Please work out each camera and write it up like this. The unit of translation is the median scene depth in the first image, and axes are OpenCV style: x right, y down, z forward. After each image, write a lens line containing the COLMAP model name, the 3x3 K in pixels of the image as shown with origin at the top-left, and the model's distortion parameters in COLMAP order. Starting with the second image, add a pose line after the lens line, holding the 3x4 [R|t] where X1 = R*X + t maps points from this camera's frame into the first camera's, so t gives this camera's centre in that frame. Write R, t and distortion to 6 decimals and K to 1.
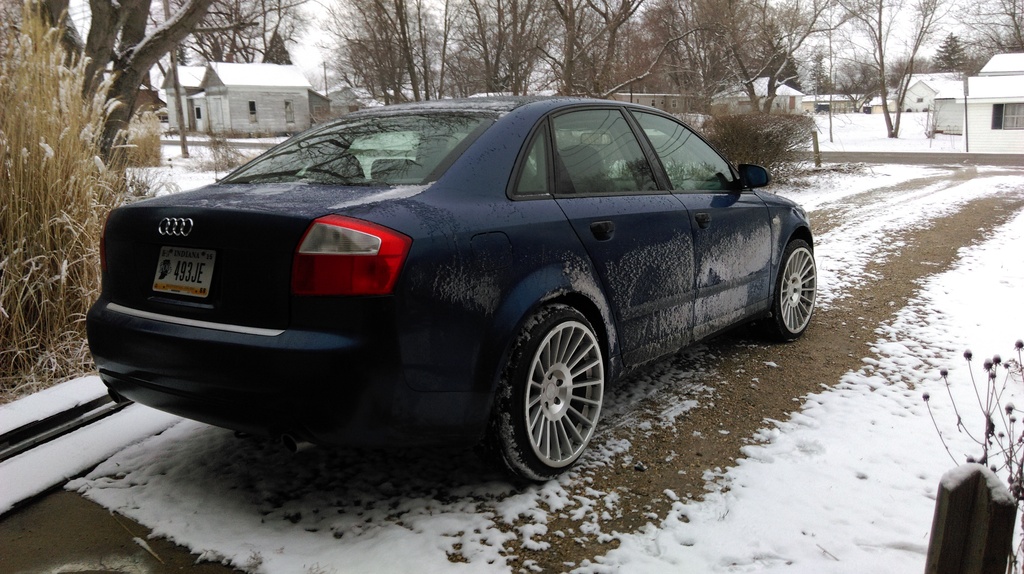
lens RADIAL K [[848.0, 0, 511.3], [0, 848.0, 284.5], [0, 0, 1]] dist [0.051516, -0.037105]
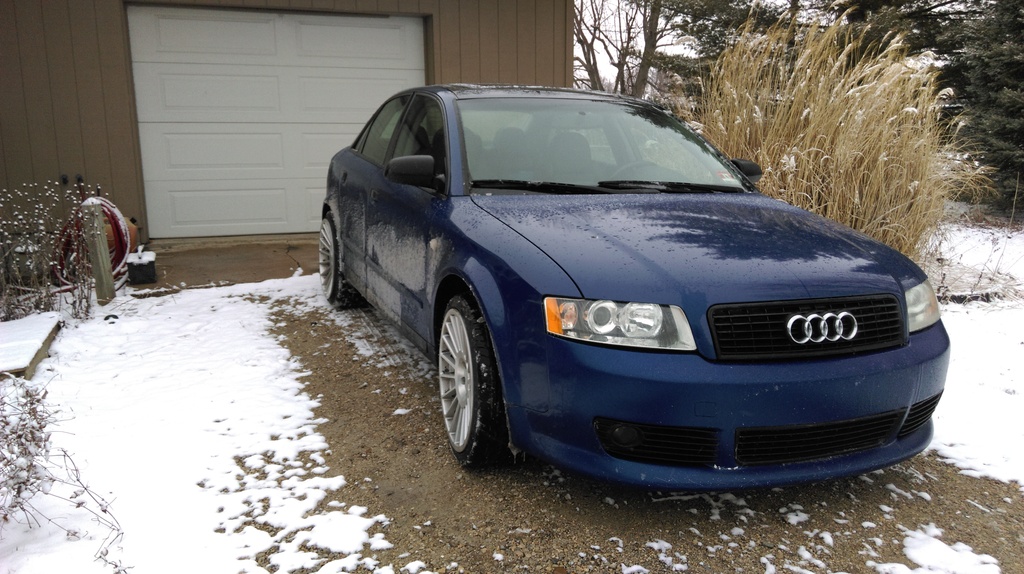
lens RADIAL K [[848.0, 0, 507.7], [0, 848.0, 289.8], [0, 0, 1]] dist [0.051516, -0.037105]
pose [[-0.536975, 0.173080, -0.825652, 1.068374], [-0.149883, 0.943581, 0.295279, -0.315364], [0.830177, 0.282308, -0.480738, 1.732860]]
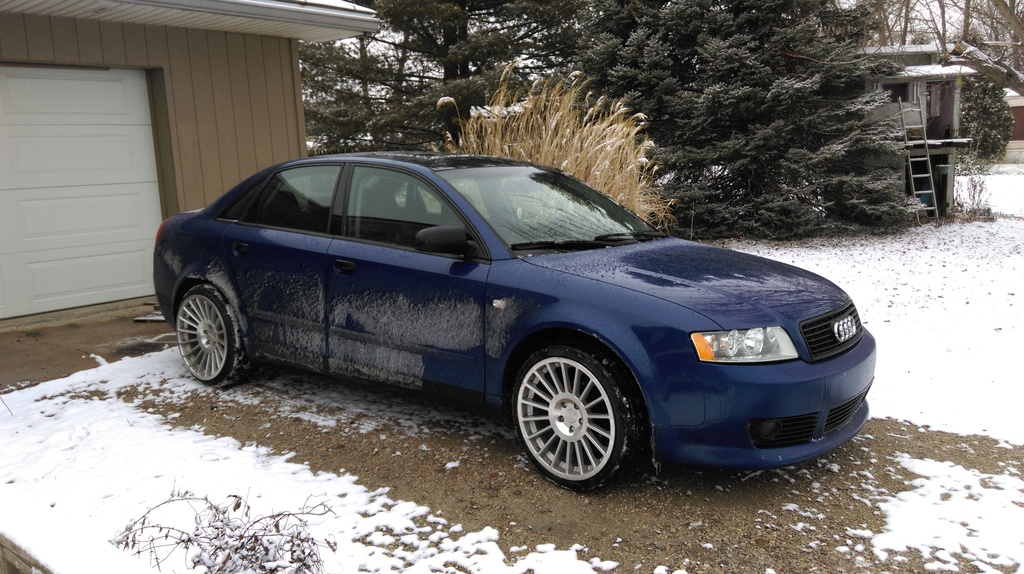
lens RADIAL K [[848.0, 0, 510.9], [0, 848.0, 282.9], [0, 0, 1]] dist [0.051516, -0.037105]
pose [[-0.035871, 0.166652, -0.985363, 1.331712], [-0.152041, 0.973610, 0.170199, -0.282171], [0.987723, 0.155921, -0.009586, 1.259398]]
